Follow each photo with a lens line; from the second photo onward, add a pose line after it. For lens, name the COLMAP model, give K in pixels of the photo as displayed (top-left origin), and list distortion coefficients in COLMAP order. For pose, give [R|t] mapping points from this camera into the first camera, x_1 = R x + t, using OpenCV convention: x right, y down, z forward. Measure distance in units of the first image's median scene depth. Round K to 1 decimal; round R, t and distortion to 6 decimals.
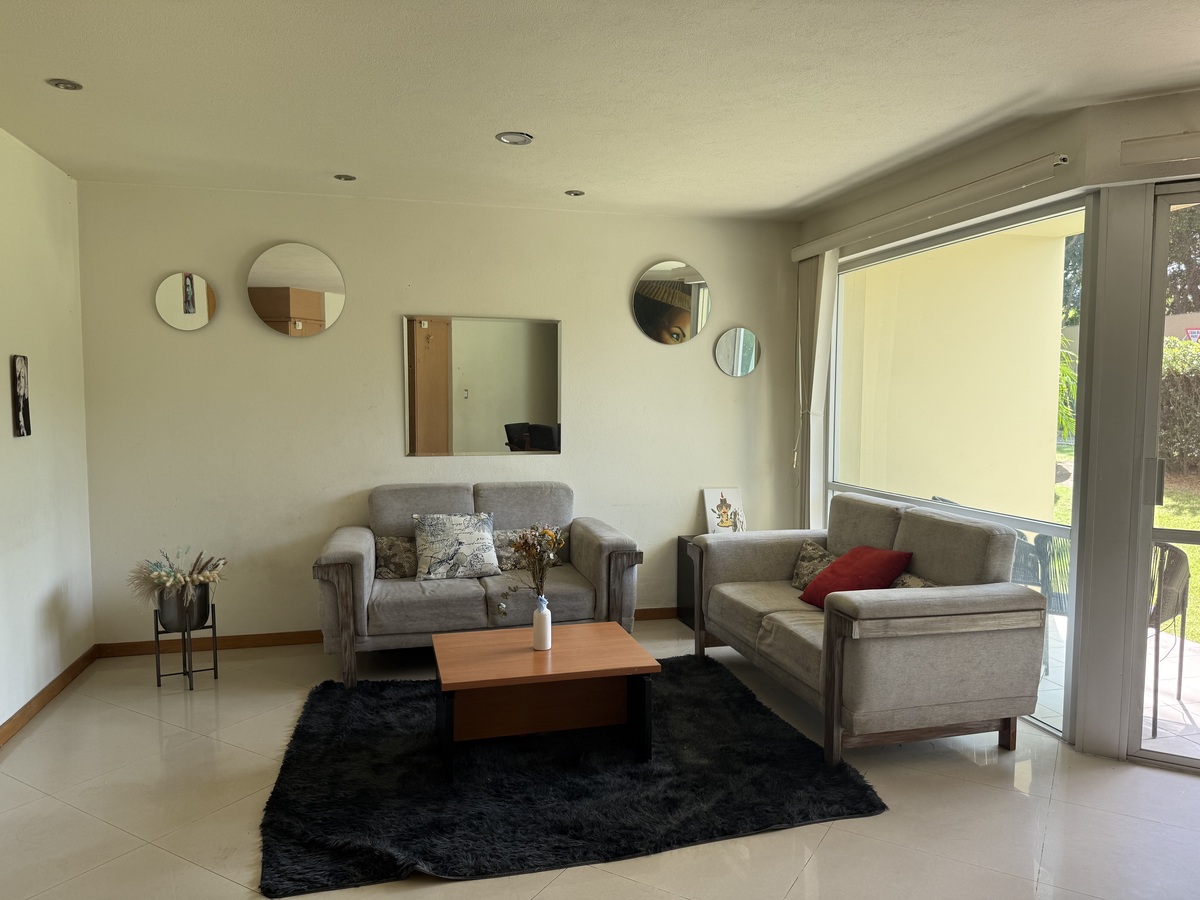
lens RADIAL K [[842.4, 0, 597.4], [0, 842.4, 452.1], [0, 0, 1]] dist [0.072592, -0.098450]
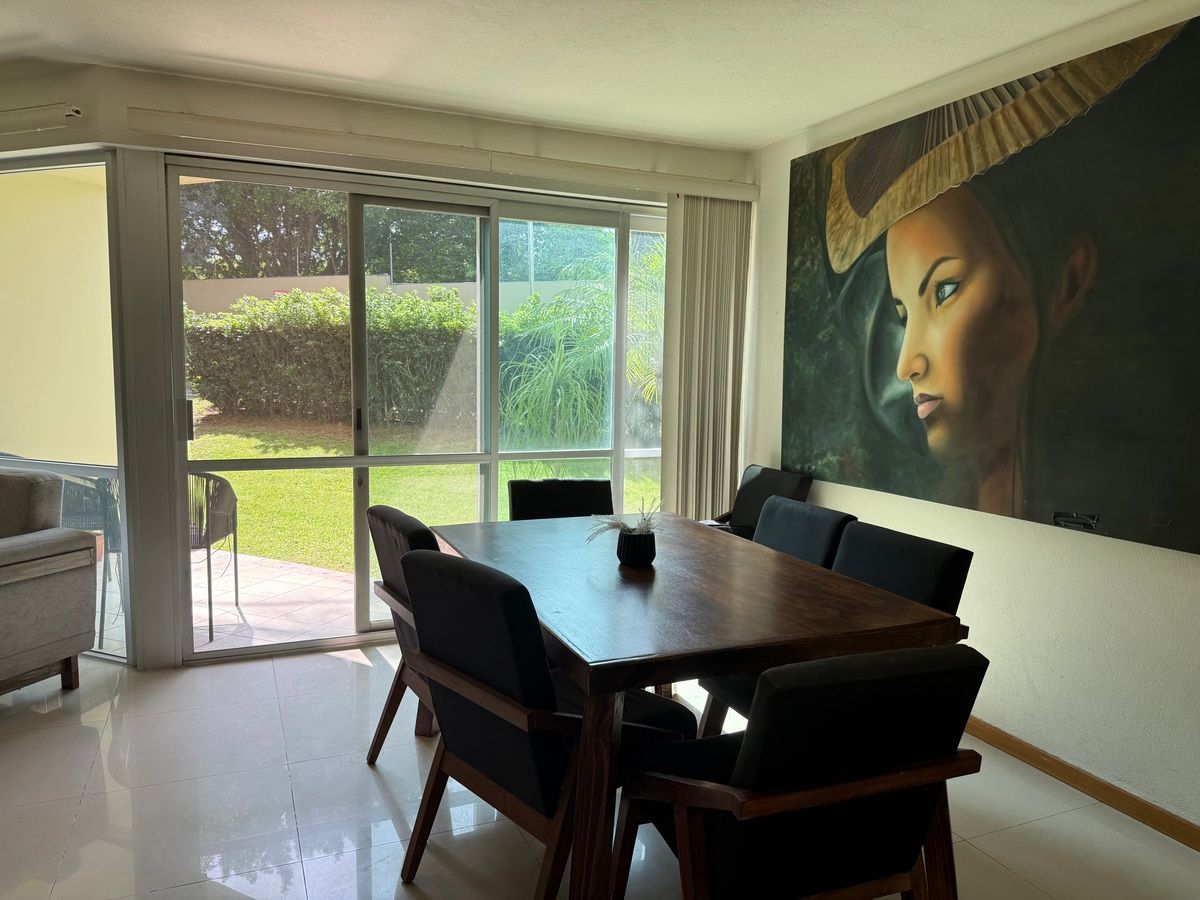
lens RADIAL K [[842.4, 0, 597.4], [0, 842.4, 452.1], [0, 0, 1]] dist [0.072592, -0.098450]
pose [[0.581577, -0.079670, 0.809581, 0.039571], [0.034754, 0.996717, 0.073120, 0.011380], [-0.812749, -0.014389, 0.582436, -0.098511]]
